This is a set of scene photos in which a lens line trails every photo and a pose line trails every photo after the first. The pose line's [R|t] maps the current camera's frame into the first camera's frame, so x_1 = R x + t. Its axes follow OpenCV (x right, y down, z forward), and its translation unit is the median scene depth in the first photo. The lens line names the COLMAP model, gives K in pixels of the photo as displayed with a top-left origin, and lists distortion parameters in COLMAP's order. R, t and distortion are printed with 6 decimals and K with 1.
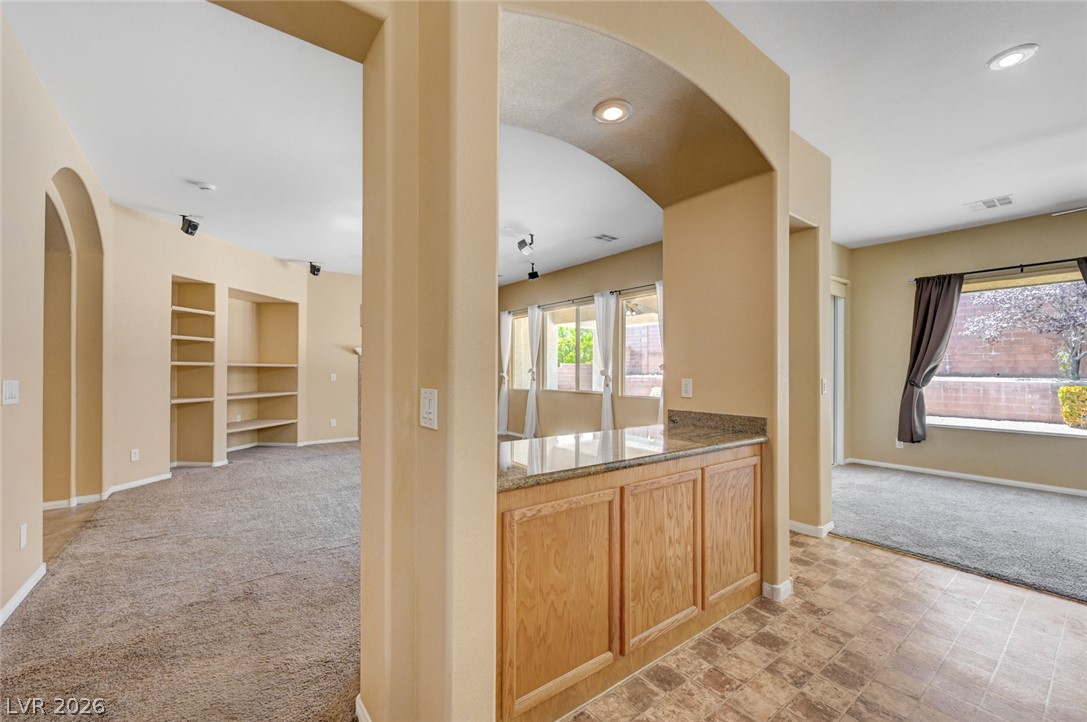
lens RADIAL K [[431.6, 0, 537.7], [0, 431.6, 369.7], [0, 0, 1]] dist [0.003165, 0.002104]
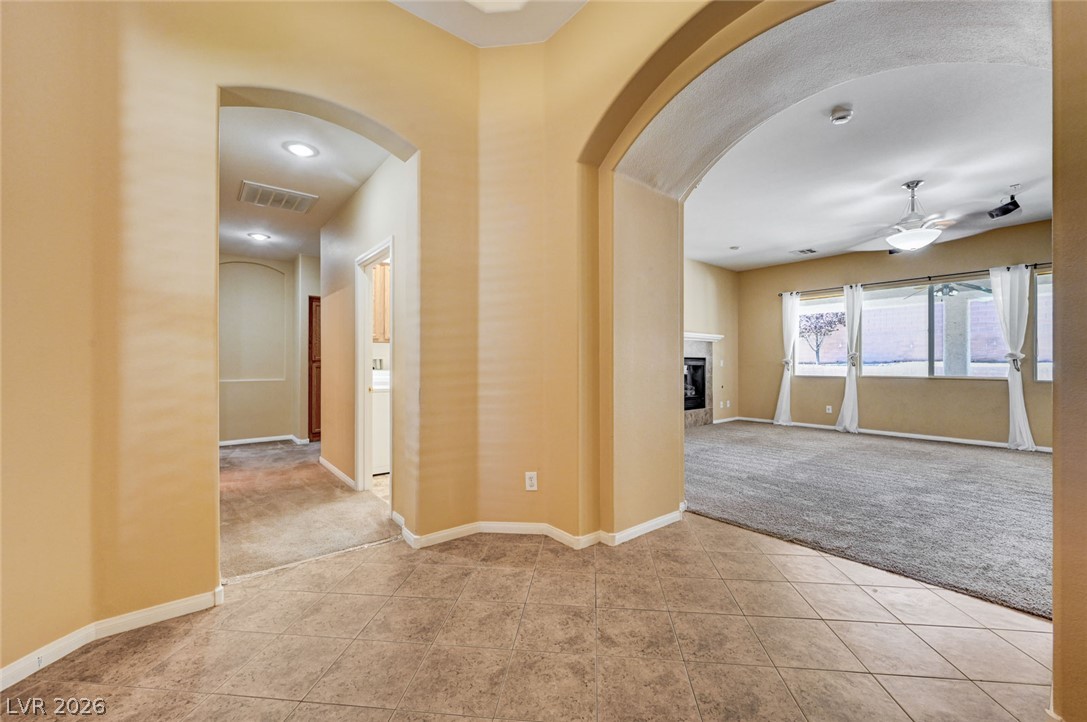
lens RADIAL K [[431.6, 0, 548.4], [0, 431.6, 361.1], [0, 0, 1]] dist [0.003165, 0.002104]
pose [[0.999442, -0.001290, 0.033386, -0.820011], [0.001321, 0.999999, -0.000900, 0.016804], [-0.033385, 0.000943, 0.999442, 0.124035]]
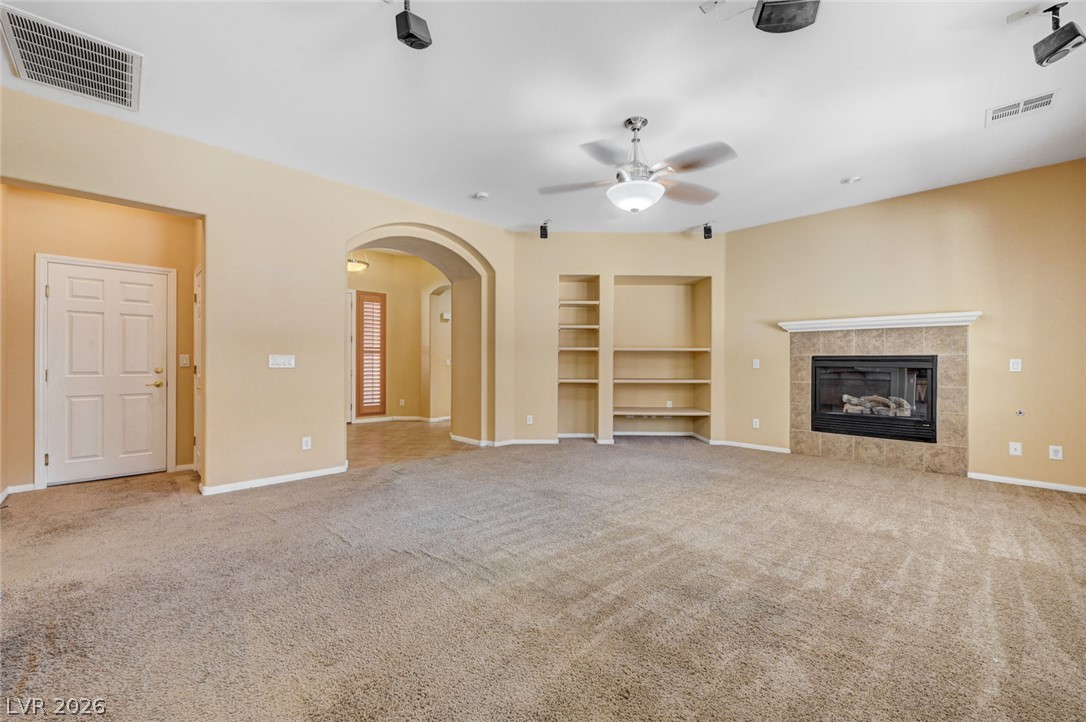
lens RADIAL K [[431.2, 0, 559.2], [0, 431.2, 359.7], [0, 0, 1]] dist [0.003165, 0.002104]
pose [[0.168440, -0.009343, -0.985668, 0.260490], [-0.000786, 0.999953, -0.009613, 0.021154], [0.985712, 0.002394, 0.168425, 0.617956]]
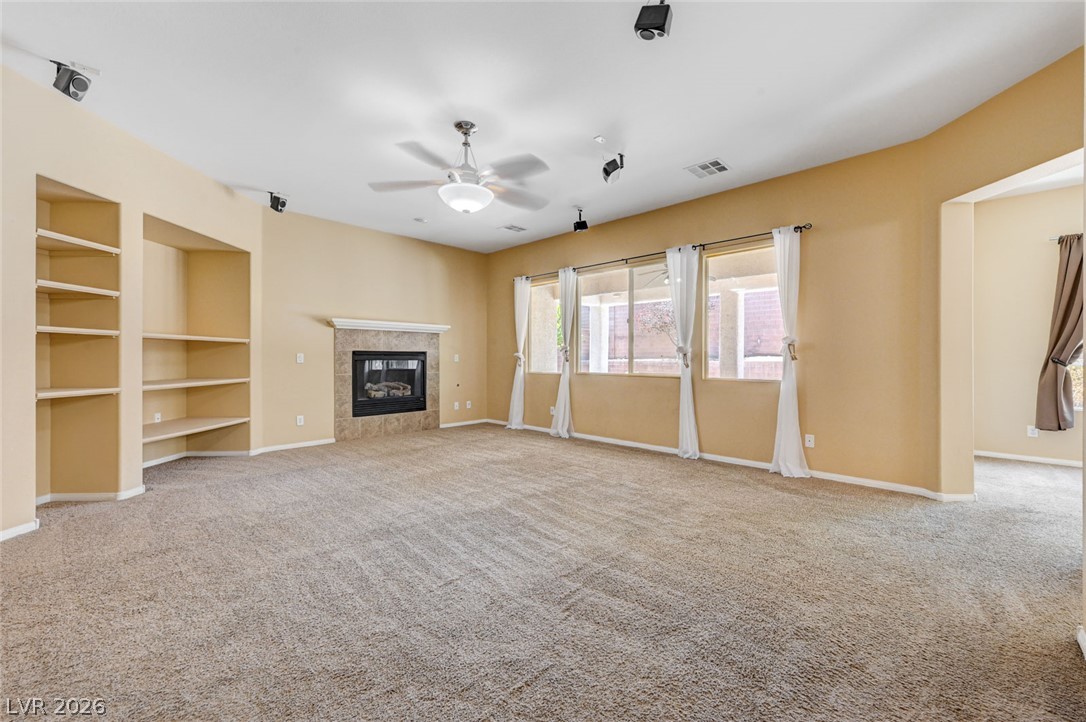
lens RADIAL K [[431.2, 0, 540.8], [0, 431.2, 358.6], [0, 0, 1]] dist [0.003165, 0.002104]
pose [[0.988847, -0.002095, 0.148921, -0.210950], [0.001125, 0.999978, 0.006602, 0.016904], [-0.148931, -0.006361, 0.988827, 0.256625]]
